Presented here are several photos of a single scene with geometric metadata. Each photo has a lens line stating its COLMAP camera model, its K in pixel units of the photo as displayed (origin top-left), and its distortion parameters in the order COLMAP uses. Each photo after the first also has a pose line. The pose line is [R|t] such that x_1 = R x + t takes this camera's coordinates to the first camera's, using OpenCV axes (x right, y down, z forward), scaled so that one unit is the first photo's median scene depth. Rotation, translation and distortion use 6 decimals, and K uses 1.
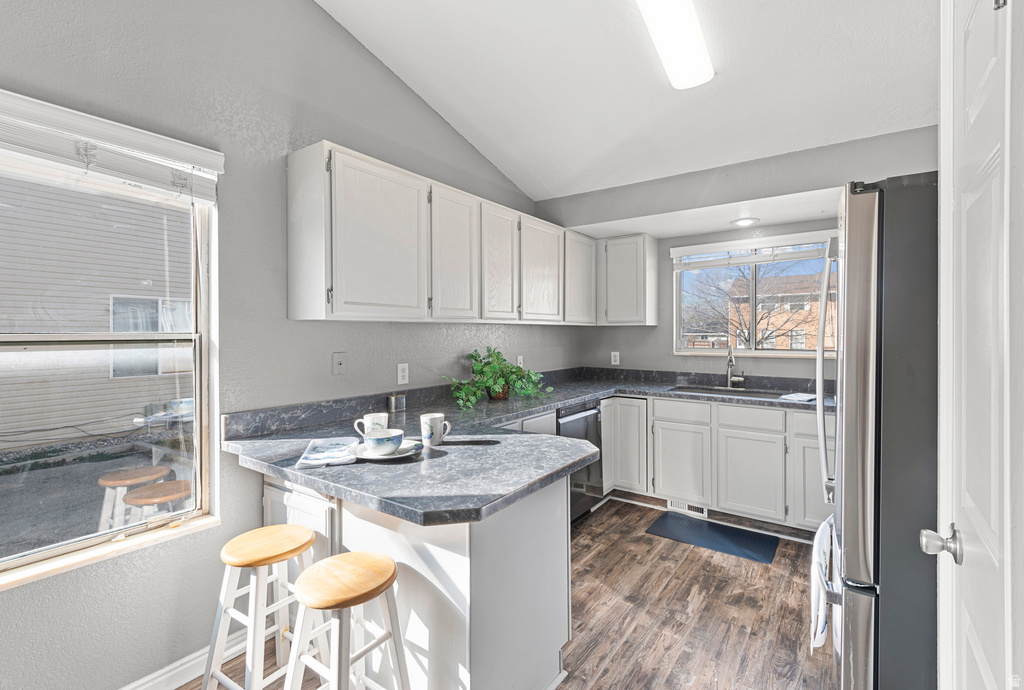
lens RADIAL K [[467.7, 0, 511.3], [0, 467.7, 331.7], [0, 0, 1]] dist [0.047307, -0.032460]
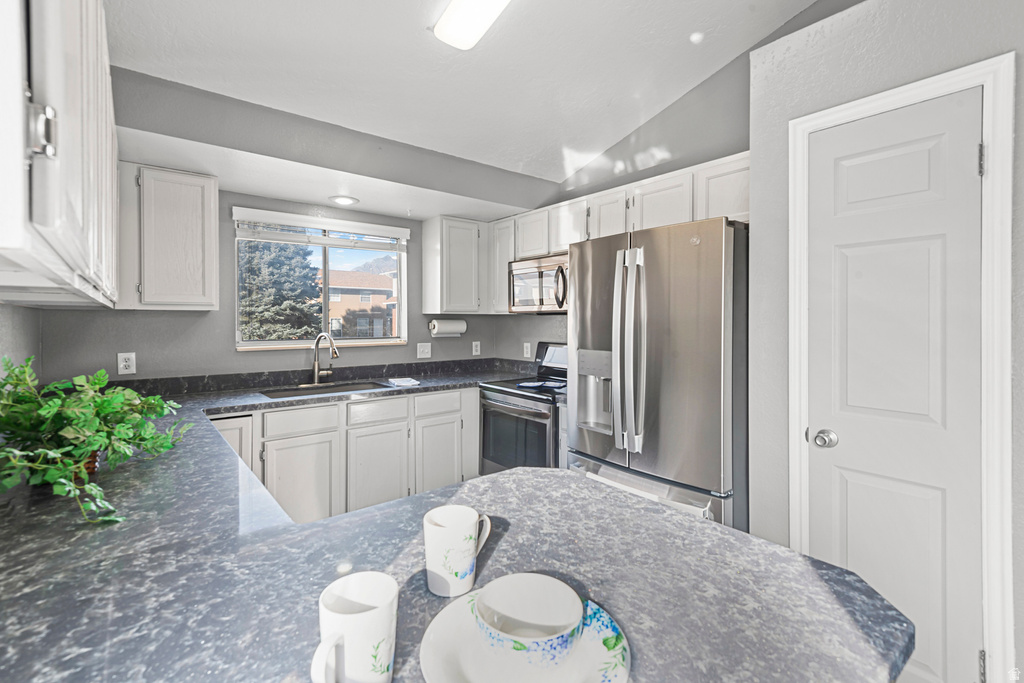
lens RADIAL K [[470.5, 0, 512.7], [0, 470.5, 320.1], [0, 0, 1]] dist [0.001050, 0.000230]
pose [[0.264684, -0.000097, 0.964335, -0.339426], [0.001424, 0.999999, -0.000291, 0.001956], [-0.964334, 0.001450, 0.264684, 0.510997]]
